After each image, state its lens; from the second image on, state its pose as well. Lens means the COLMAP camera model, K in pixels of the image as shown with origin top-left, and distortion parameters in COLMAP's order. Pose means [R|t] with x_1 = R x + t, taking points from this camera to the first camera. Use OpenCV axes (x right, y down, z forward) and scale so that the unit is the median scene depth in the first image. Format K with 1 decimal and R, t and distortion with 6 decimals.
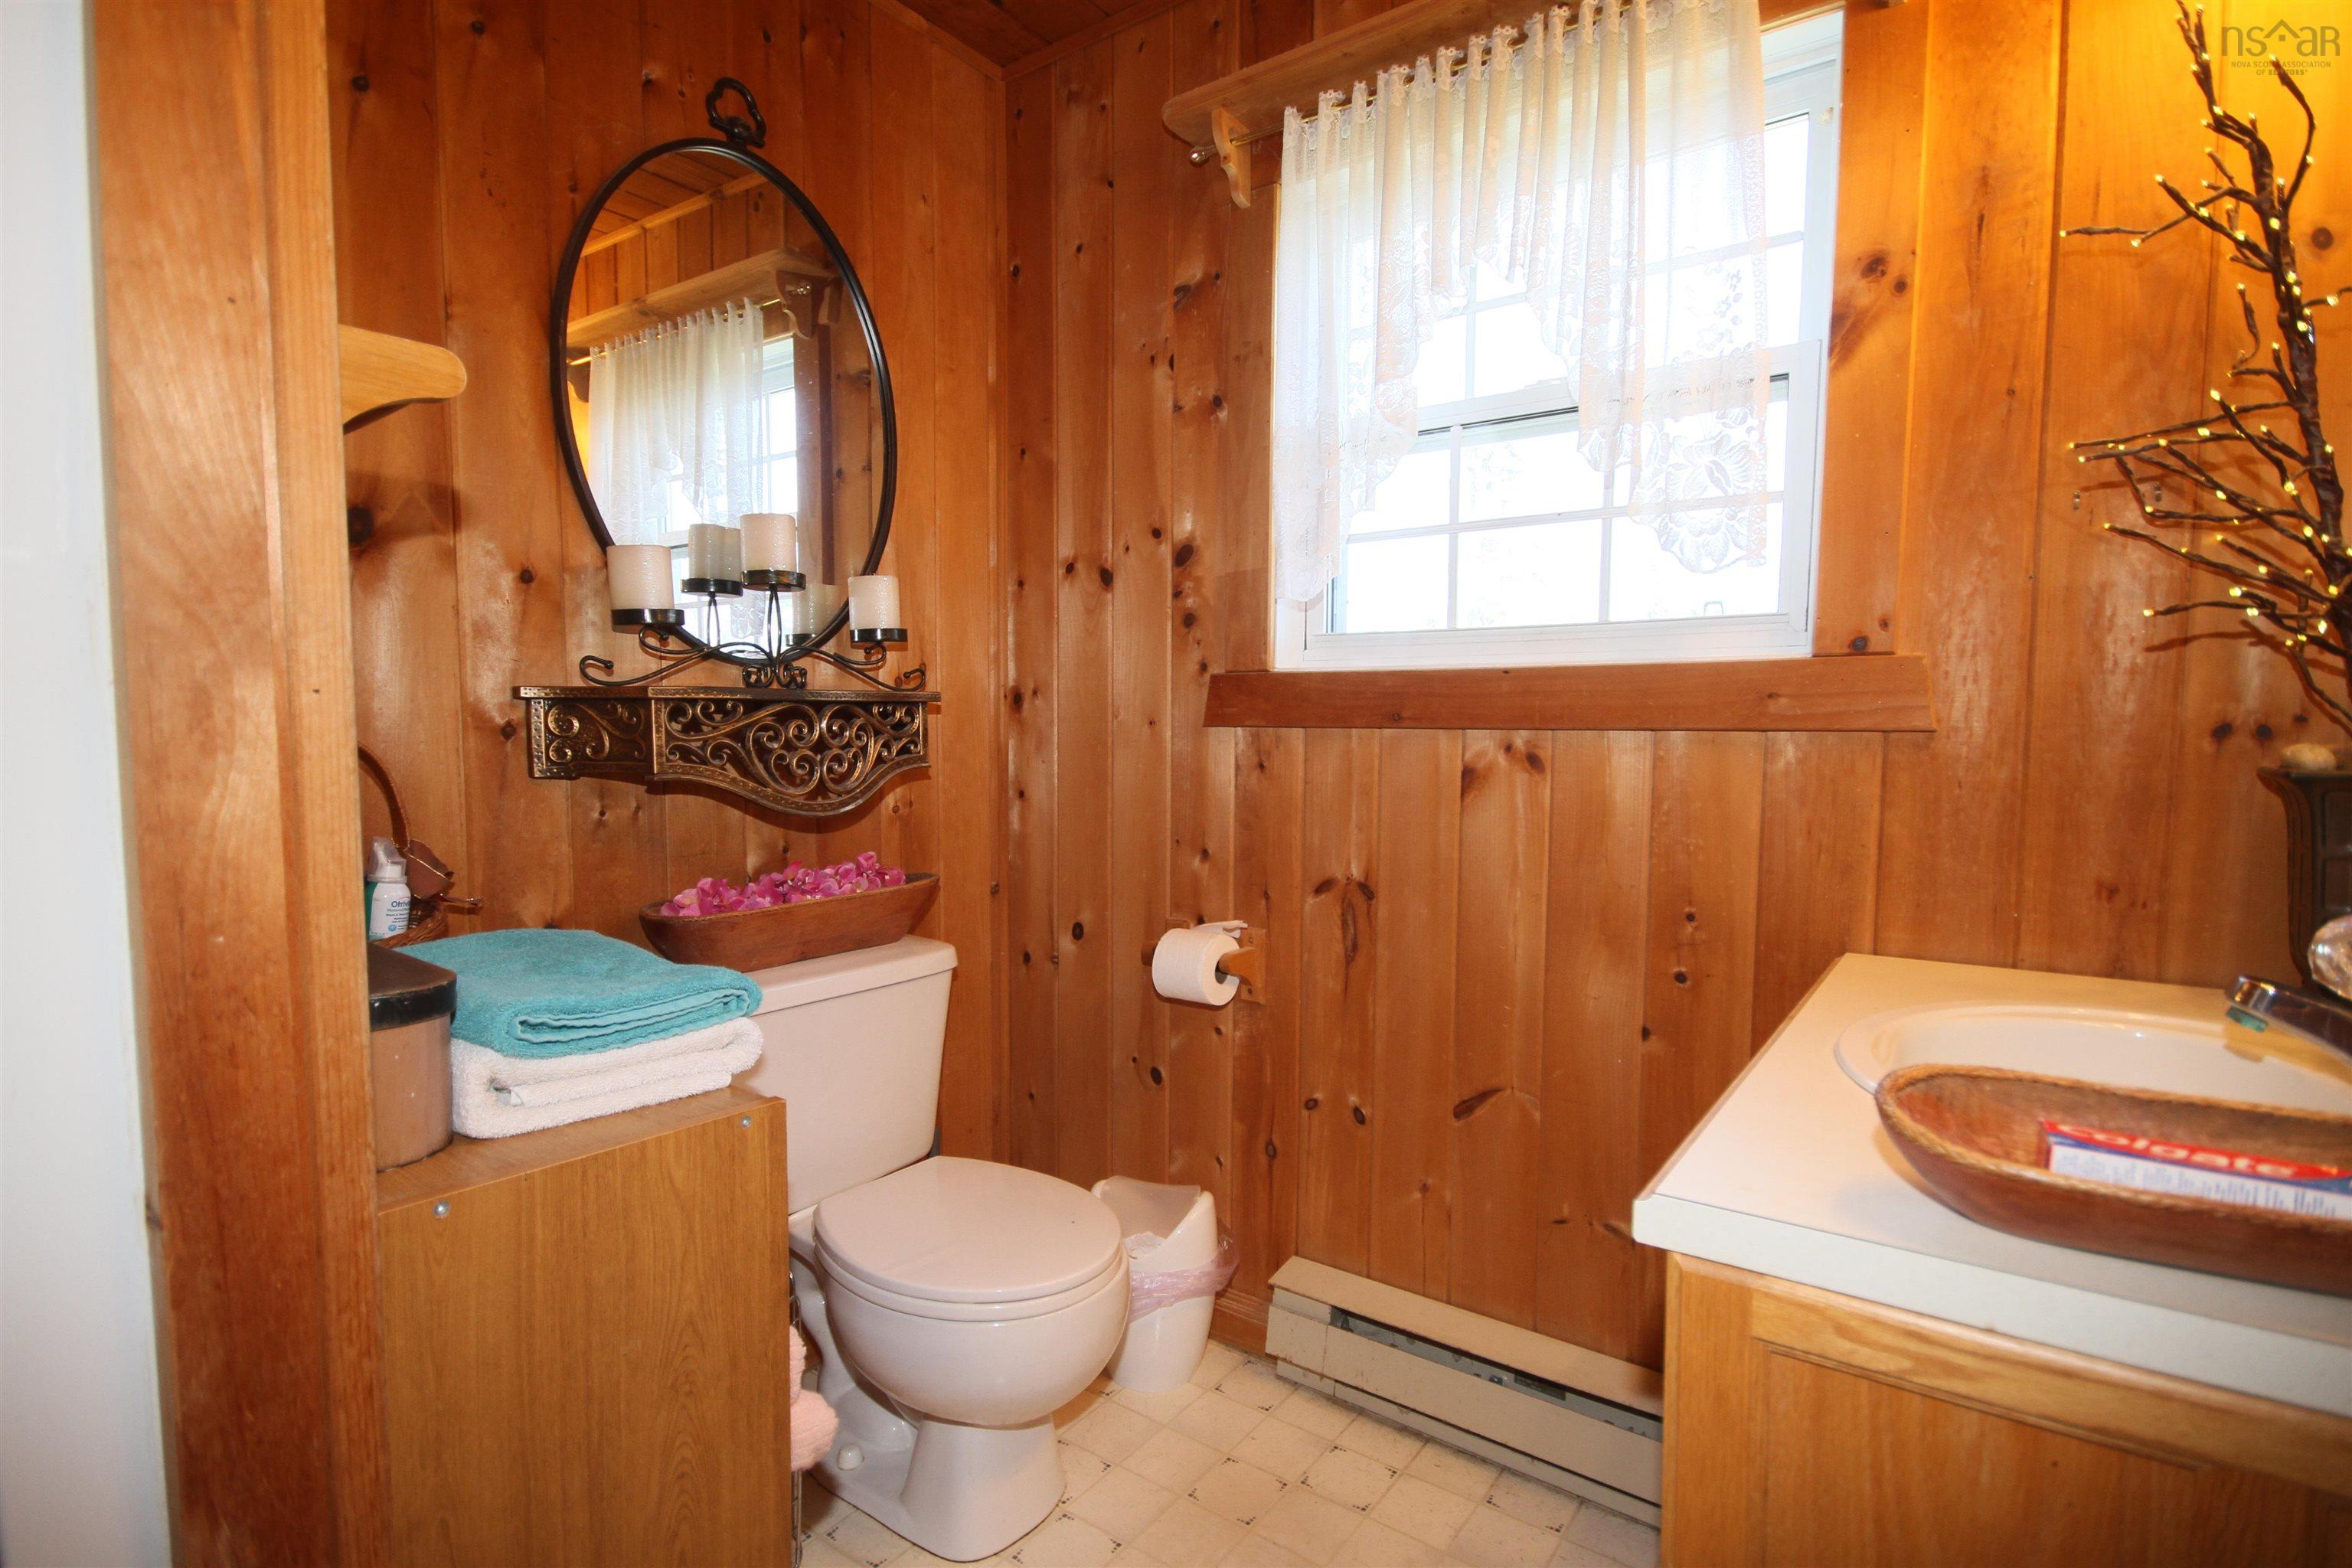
lens RADIAL K [[1171.6, 0, 1176.4], [0, 1171.6, 811.6], [0, 0, 1]] dist [0.017414, -0.008531]
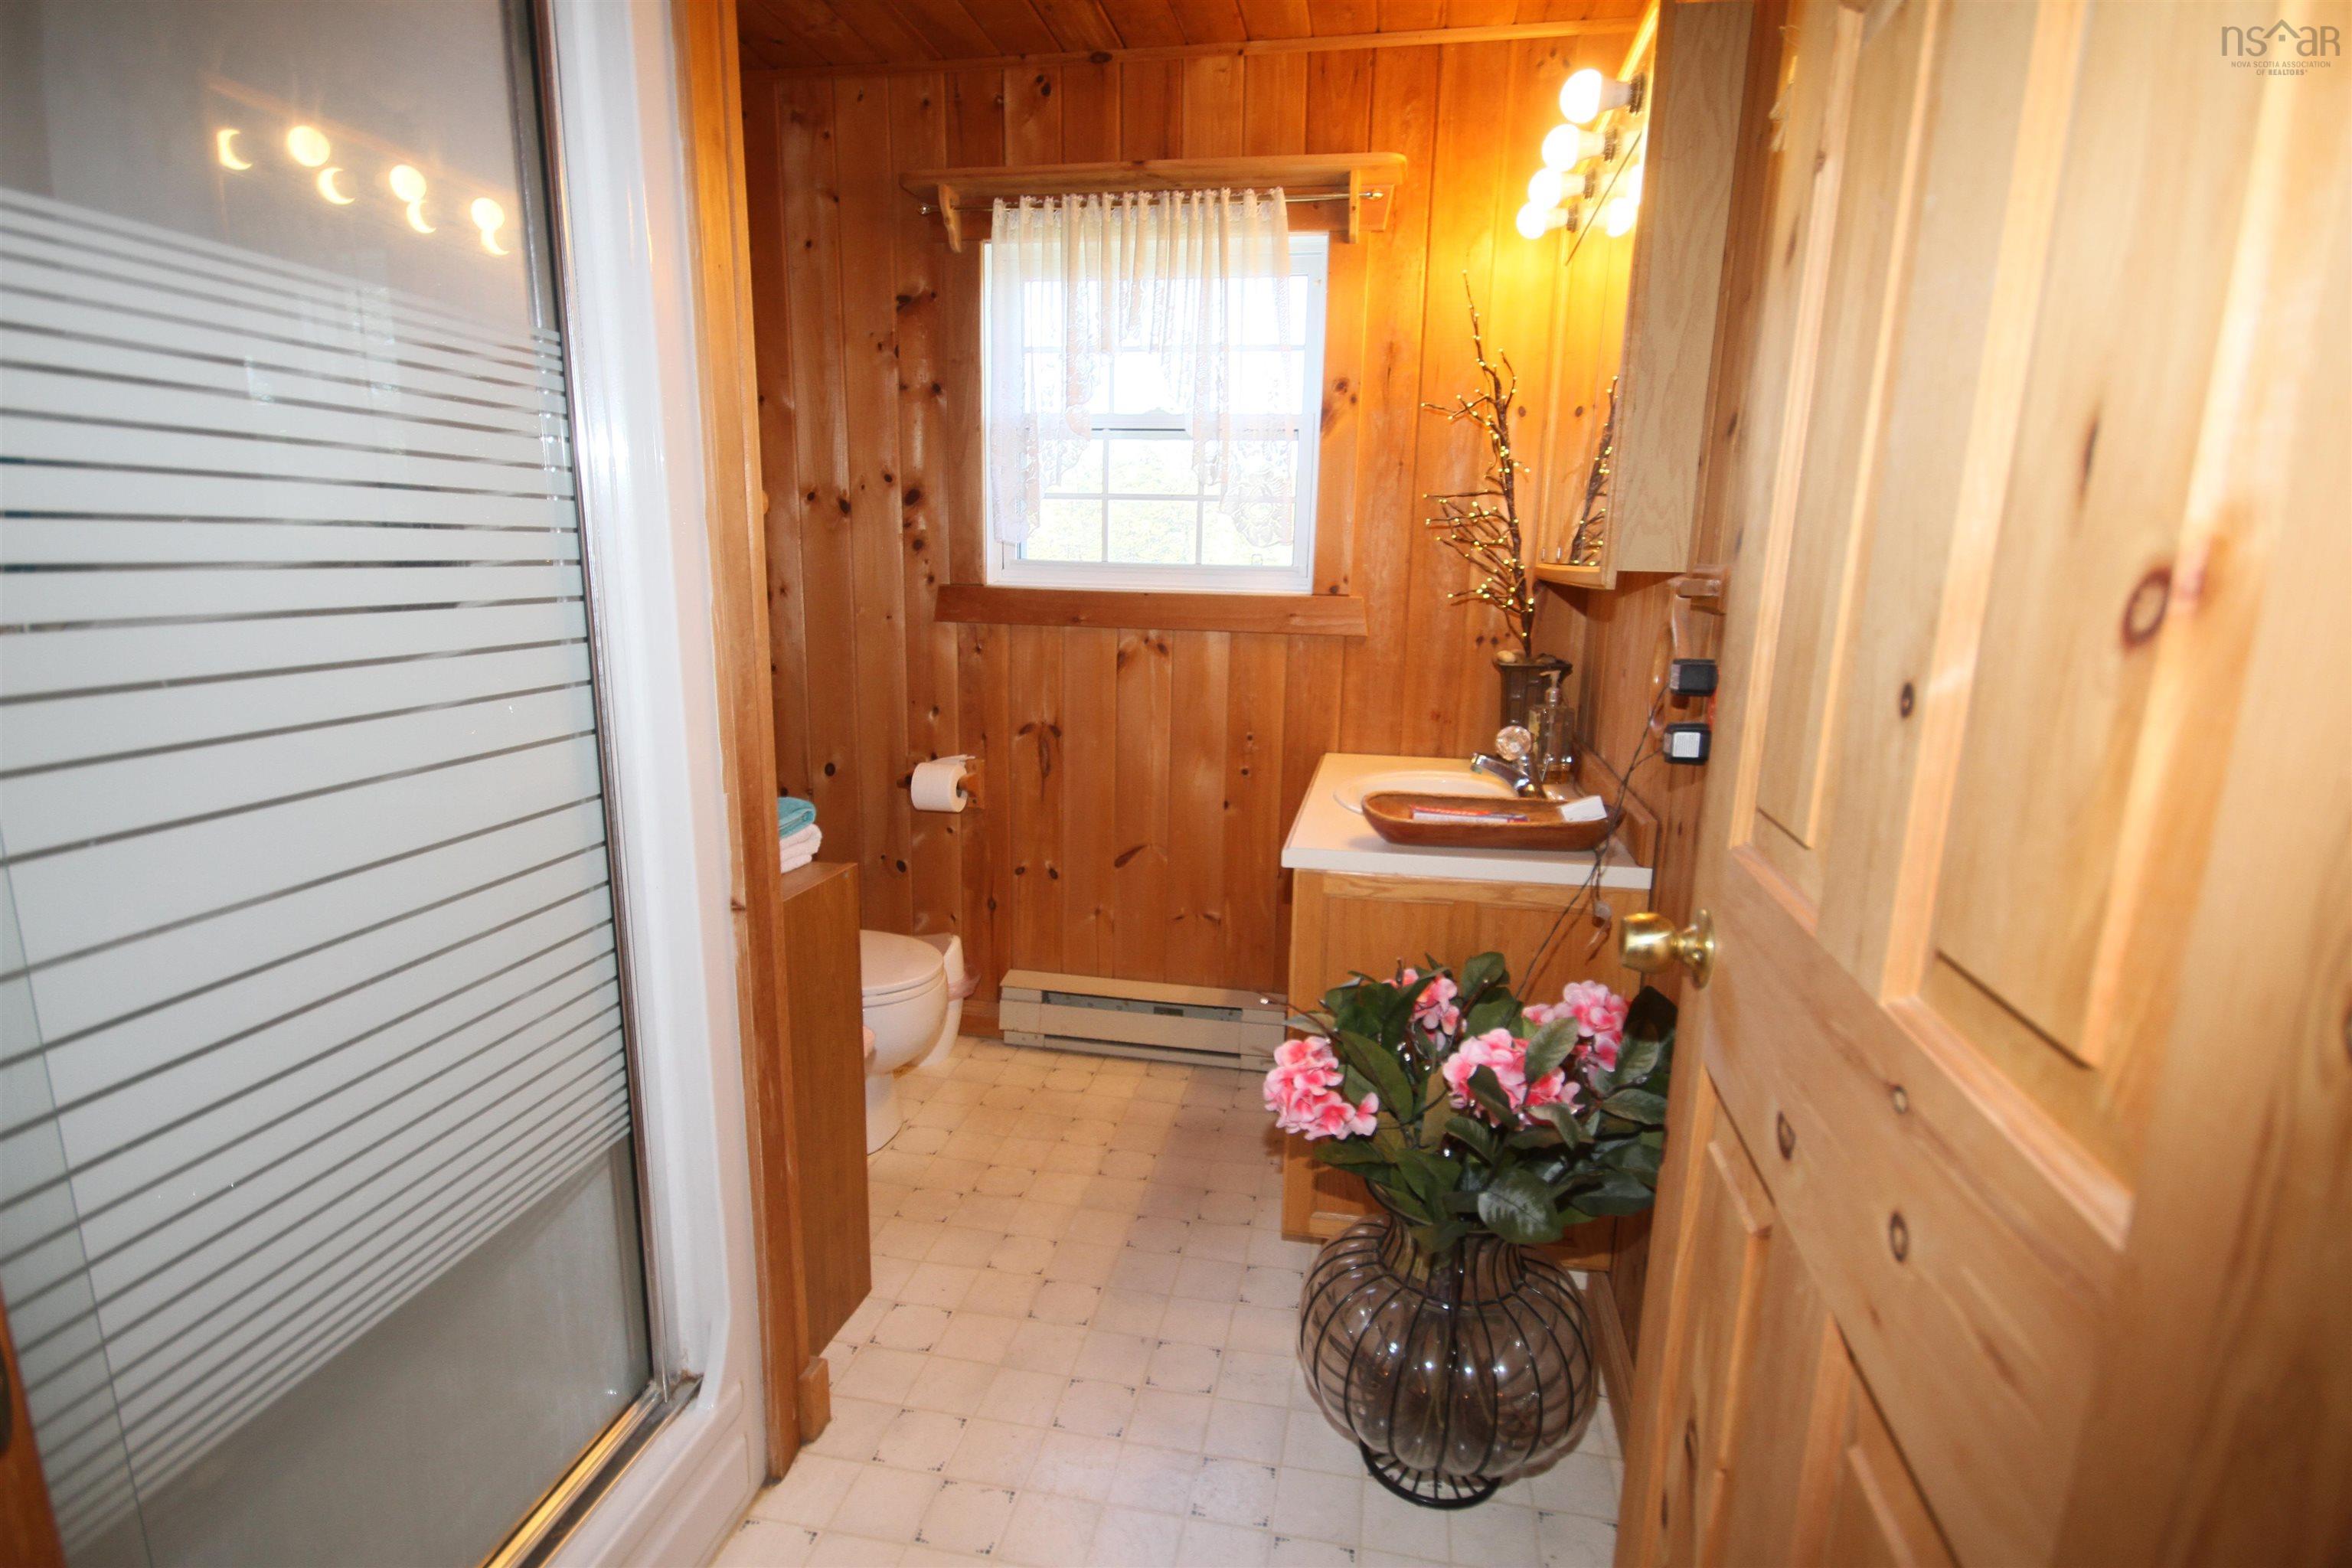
lens RADIAL K [[1171.6, 0, 1183.4], [0, 1171.6, 811.8], [0, 0, 1]] dist [0.017414, -0.008531]
pose [[0.901966, -0.077090, 0.424871, -0.391608], [0.013481, 0.988482, 0.150734, -0.064954], [-0.431597, -0.130229, 0.892617, -0.524336]]
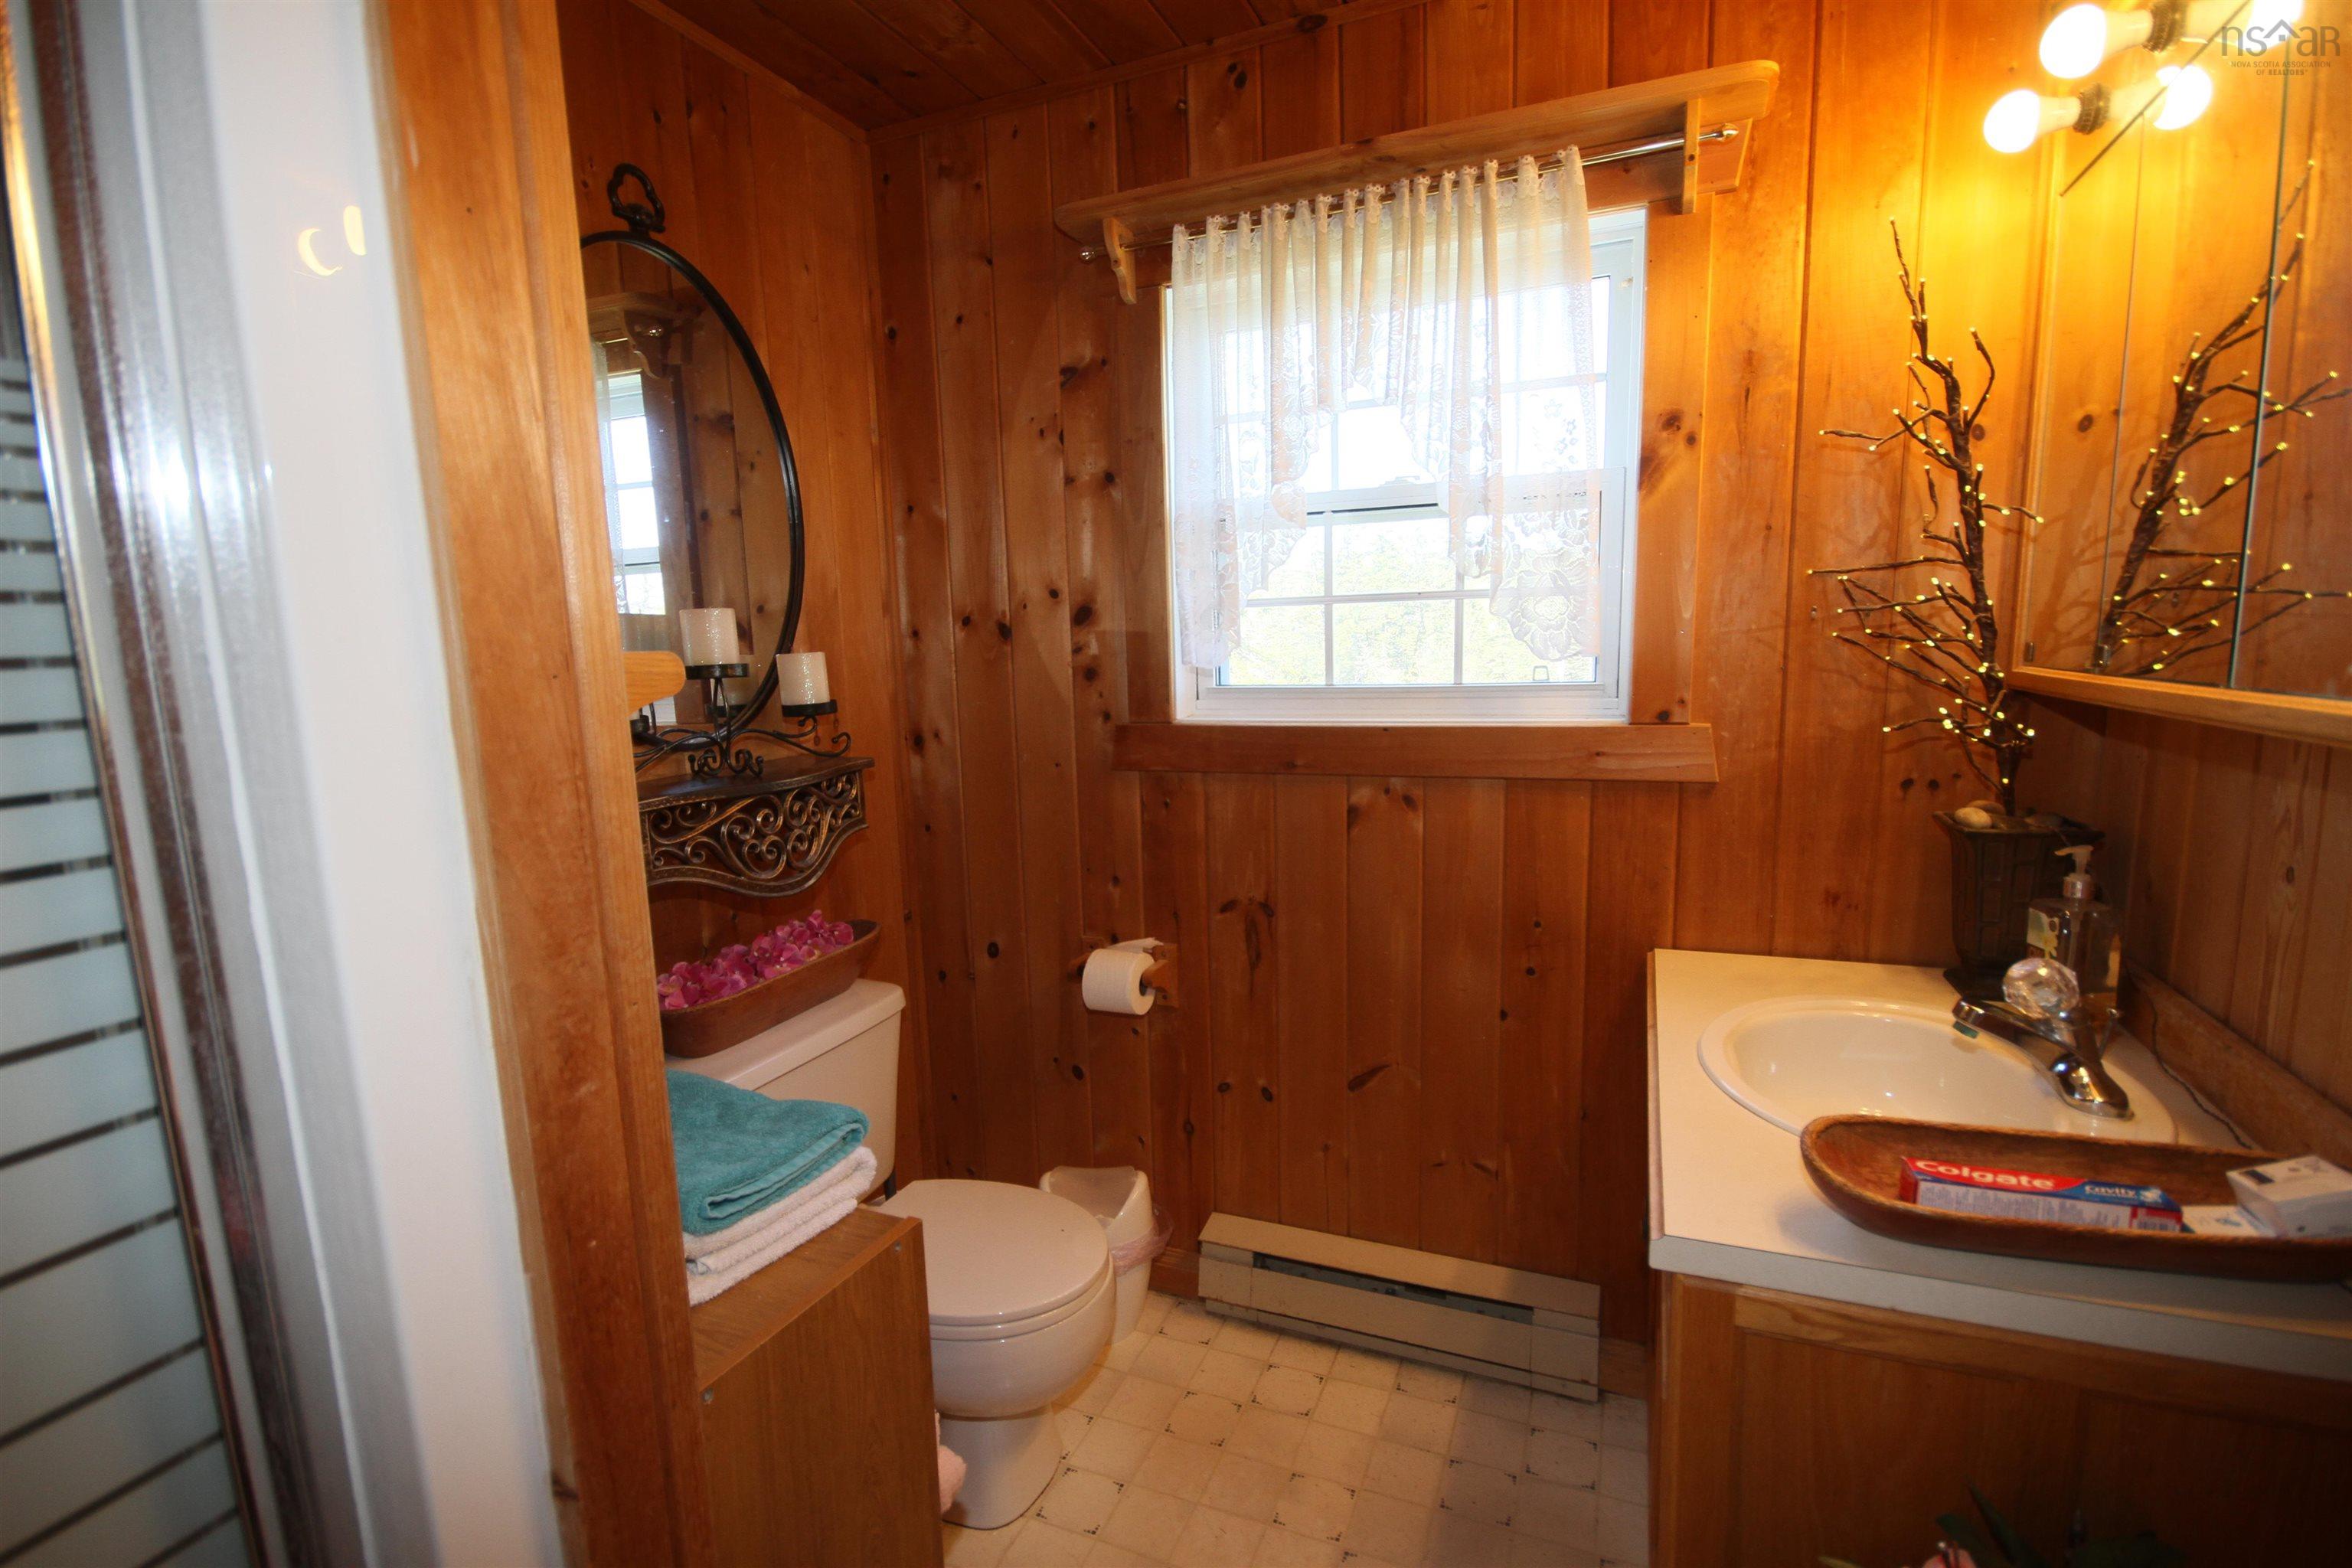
lens RADIAL K [[1094.5, 0, 1182.2], [0, 1094.5, 814.5], [0, 0, 1]] dist [0.008782, -0.004948]
pose [[0.971405, -0.069156, 0.227135, -0.181124], [0.051063, 0.995106, 0.084596, -0.137382], [-0.231874, -0.070579, 0.970182, -0.045638]]
